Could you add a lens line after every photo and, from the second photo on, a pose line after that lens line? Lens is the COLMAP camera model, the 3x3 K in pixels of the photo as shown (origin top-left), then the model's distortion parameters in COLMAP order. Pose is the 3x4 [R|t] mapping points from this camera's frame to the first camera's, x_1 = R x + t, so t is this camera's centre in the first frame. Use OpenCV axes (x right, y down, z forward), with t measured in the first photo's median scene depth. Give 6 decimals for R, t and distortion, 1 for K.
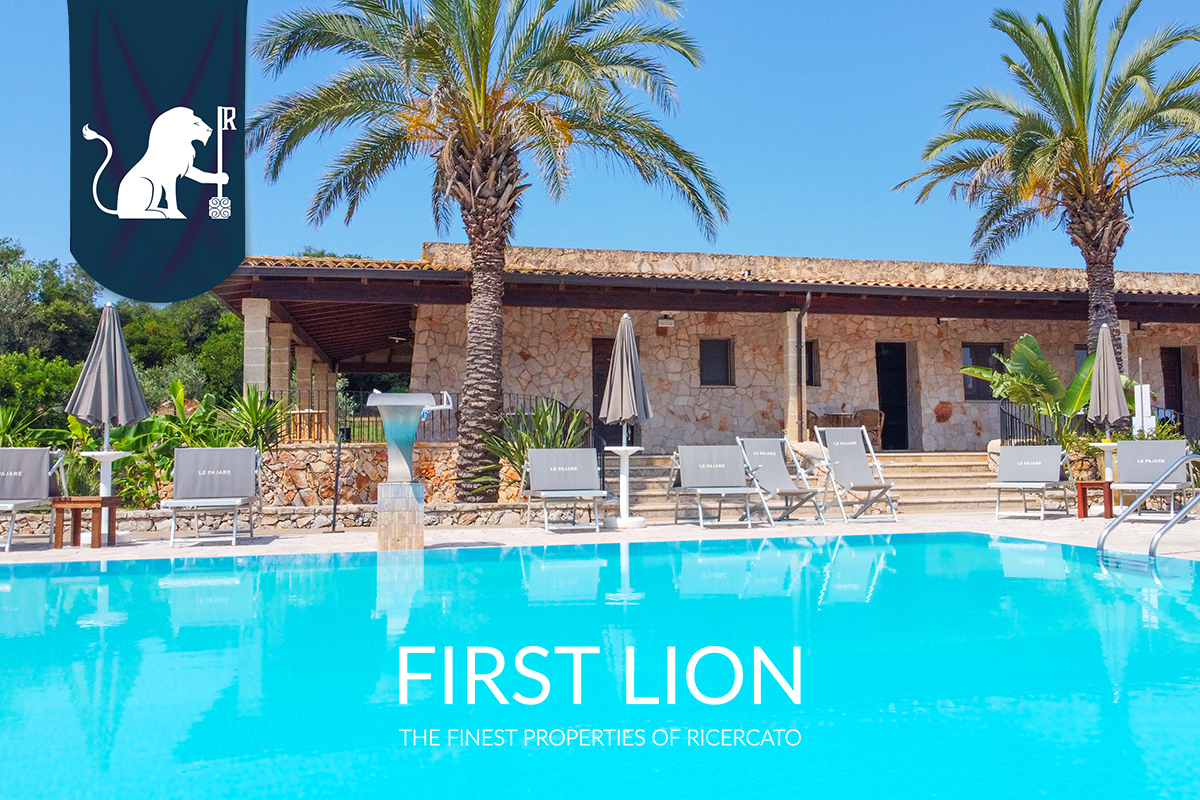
lens RADIAL K [[881.6, 0, 608.3], [0, 881.6, 398.6], [0, 0, 1]] dist [-0.001304, -0.002329]
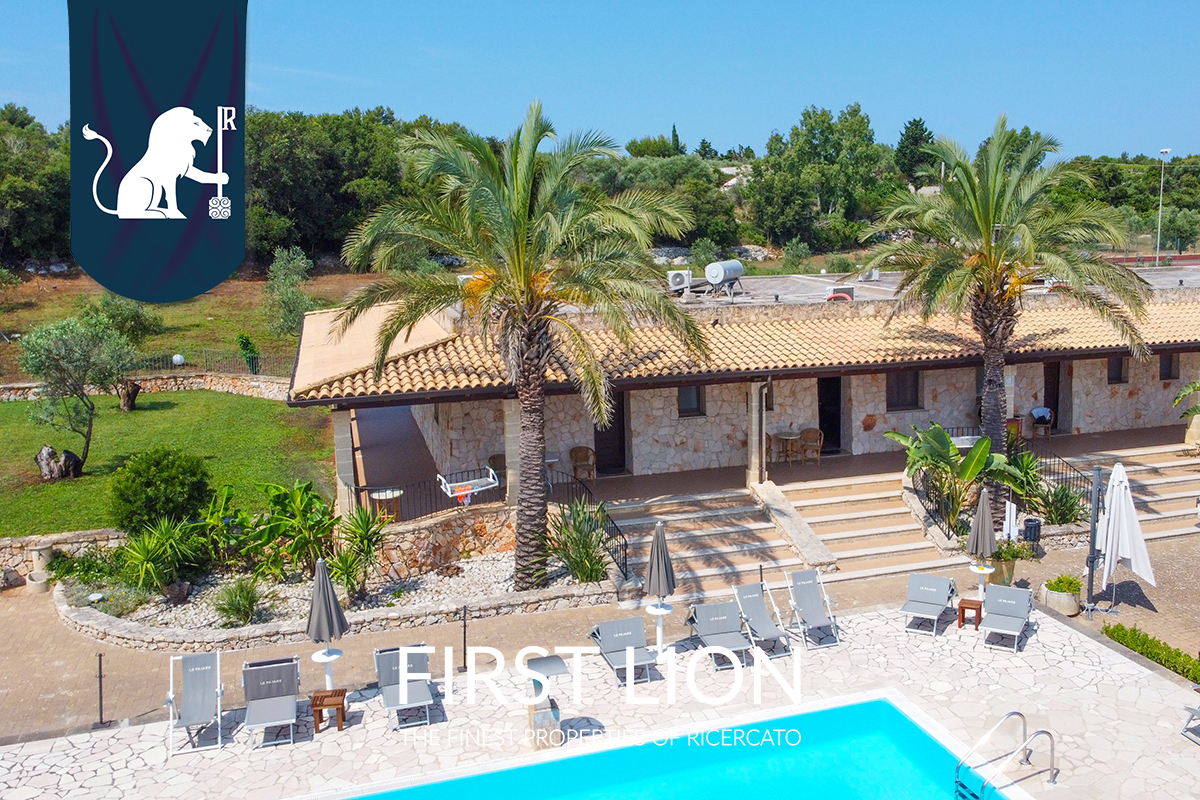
lens RADIAL K [[820.8, 0, 592.0], [0, 820.8, 401.0], [0, 0, 1]] dist [-0.001316, -0.000691]
pose [[0.998674, -0.031312, 0.040862, -0.065749], [0.023594, 0.983874, 0.177302, -0.249923], [-0.045755, -0.176103, 0.983308, -0.135318]]
